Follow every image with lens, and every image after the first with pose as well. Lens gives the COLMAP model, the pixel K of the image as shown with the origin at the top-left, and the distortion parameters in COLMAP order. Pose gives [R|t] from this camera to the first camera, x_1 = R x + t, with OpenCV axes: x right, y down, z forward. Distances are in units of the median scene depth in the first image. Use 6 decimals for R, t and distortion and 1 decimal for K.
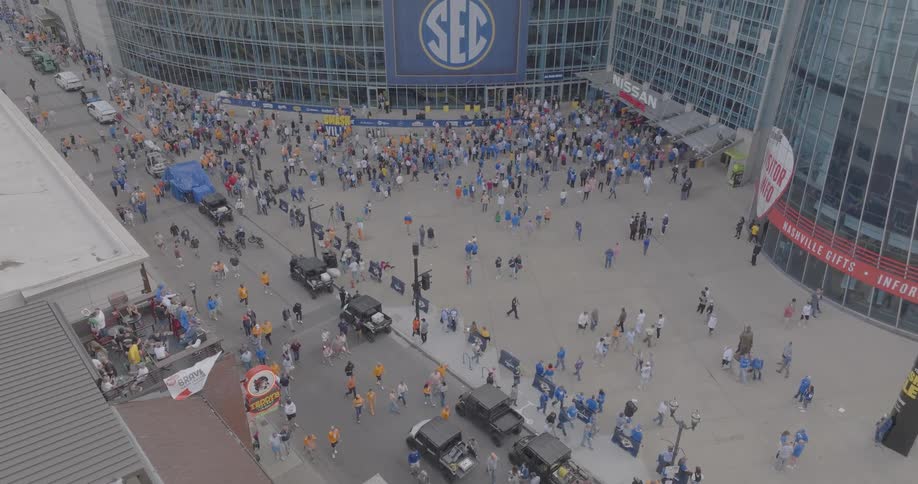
lens RADIAL K [[645.0, 0, 458.1], [0, 645.0, 245.8], [0, 0, 1]] dist [0.003618, 0.010151]
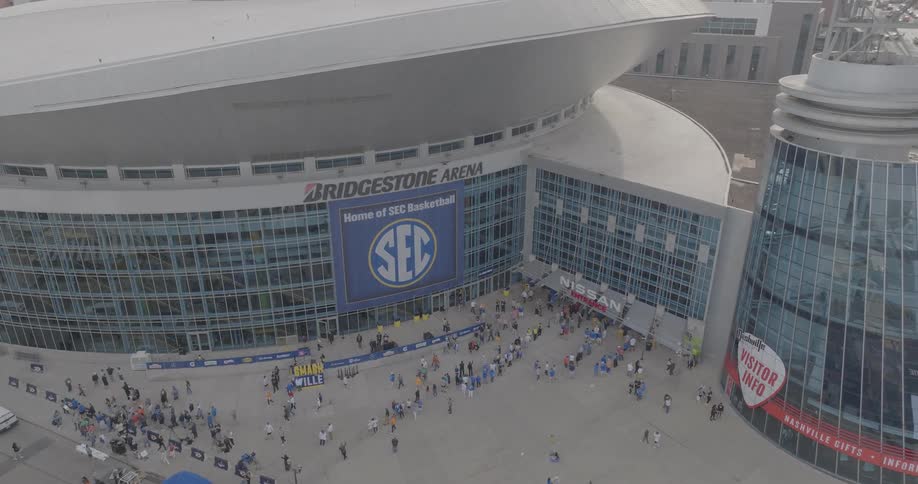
lens RADIAL K [[645.0, 0, 457.0], [0, 645.0, 244.5], [0, 0, 1]] dist [0.003618, 0.010151]
pose [[0.916954, -0.163114, 0.364127, -0.296767], [0.205681, 0.975255, -0.081077, -0.247248], [-0.341891, 0.149238, 0.927814, 0.018953]]
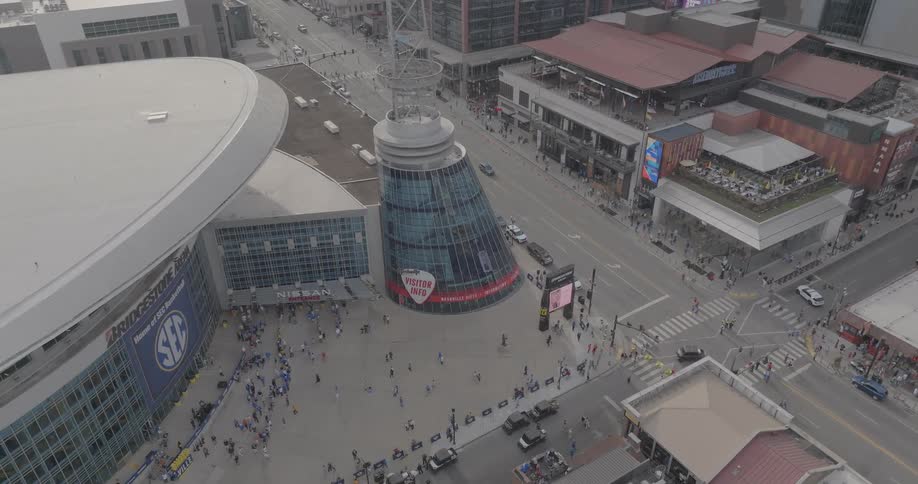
lens RADIAL K [[645.0, 0, 457.5], [0, 645.0, 242.5], [0, 0, 1]] dist [0.003618, 0.010151]
pose [[0.183620, -0.522091, 0.832889, -0.853645], [0.516294, 0.772240, 0.370250, -0.663464], [-0.836495, 0.362031, 0.411351, -0.051201]]
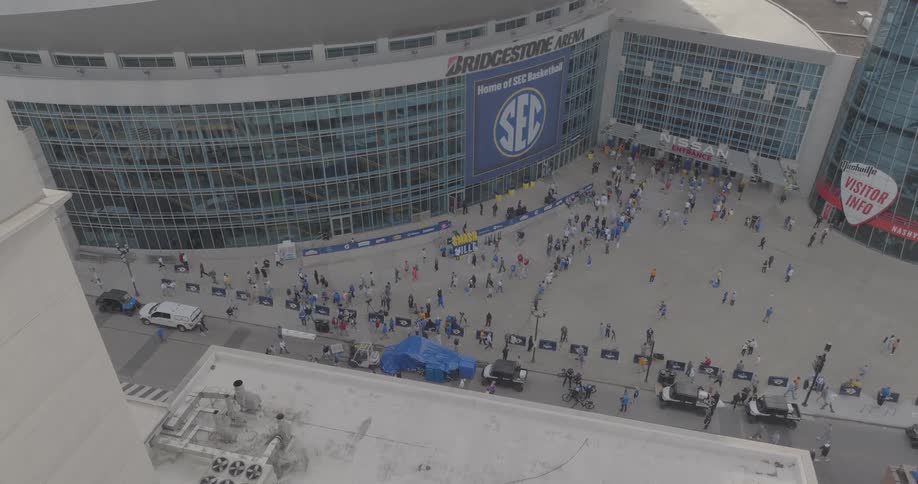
lens RADIAL K [[645.0, 0, 460.3], [0, 645.0, 241.1], [0, 0, 1]] dist [0.003618, 0.010151]
pose [[0.819873, -0.315431, 0.477819, -0.658424], [0.295223, 0.947960, 0.119230, -0.306105], [-0.490562, 0.043310, 0.870330, 0.131757]]
